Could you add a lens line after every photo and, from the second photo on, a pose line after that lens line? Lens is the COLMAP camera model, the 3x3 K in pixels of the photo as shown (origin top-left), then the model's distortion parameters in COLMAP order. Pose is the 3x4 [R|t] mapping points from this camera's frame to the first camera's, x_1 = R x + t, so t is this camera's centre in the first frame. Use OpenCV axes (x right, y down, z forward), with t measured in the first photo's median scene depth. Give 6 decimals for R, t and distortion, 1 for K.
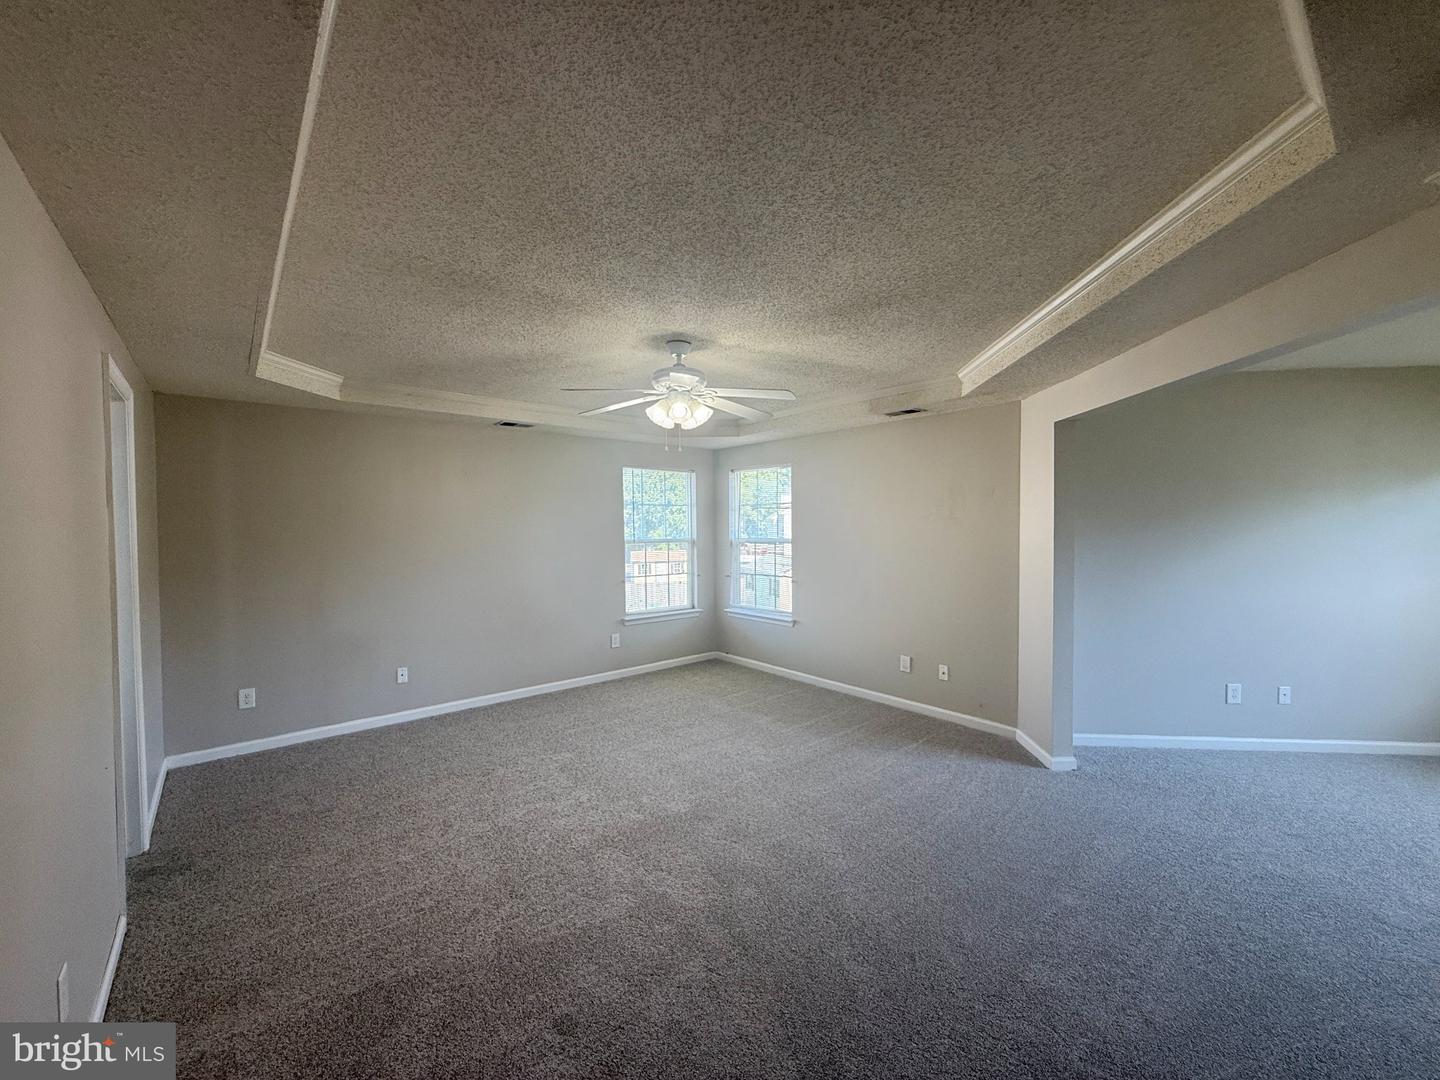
lens RADIAL K [[576.3, 0, 718.6], [0, 576.3, 538.3], [0, 0, 1]] dist [0.000635, -0.000224]
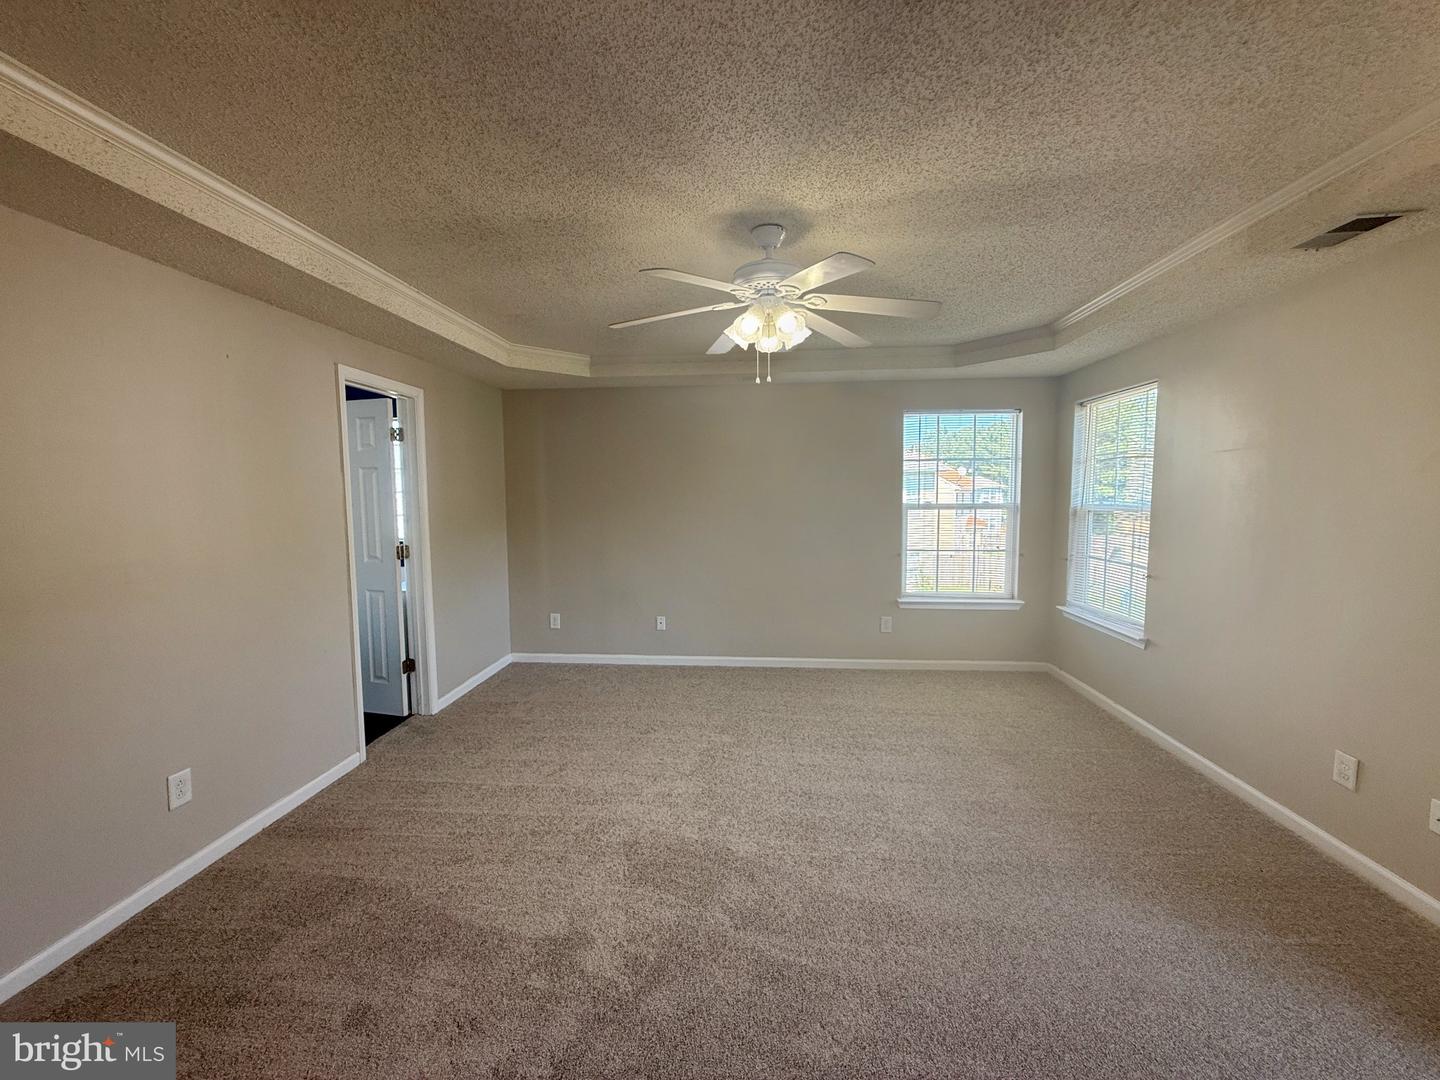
lens RADIAL K [[576.3, 0, 718.6], [0, 576.3, 538.3], [0, 0, 1]] dist [0.000635, -0.000224]
pose [[0.702877, 0.057865, -0.708954, 0.300266], [-0.014159, 0.997626, 0.067389, -0.000352], [0.711171, -0.037329, 0.702028, 0.308900]]
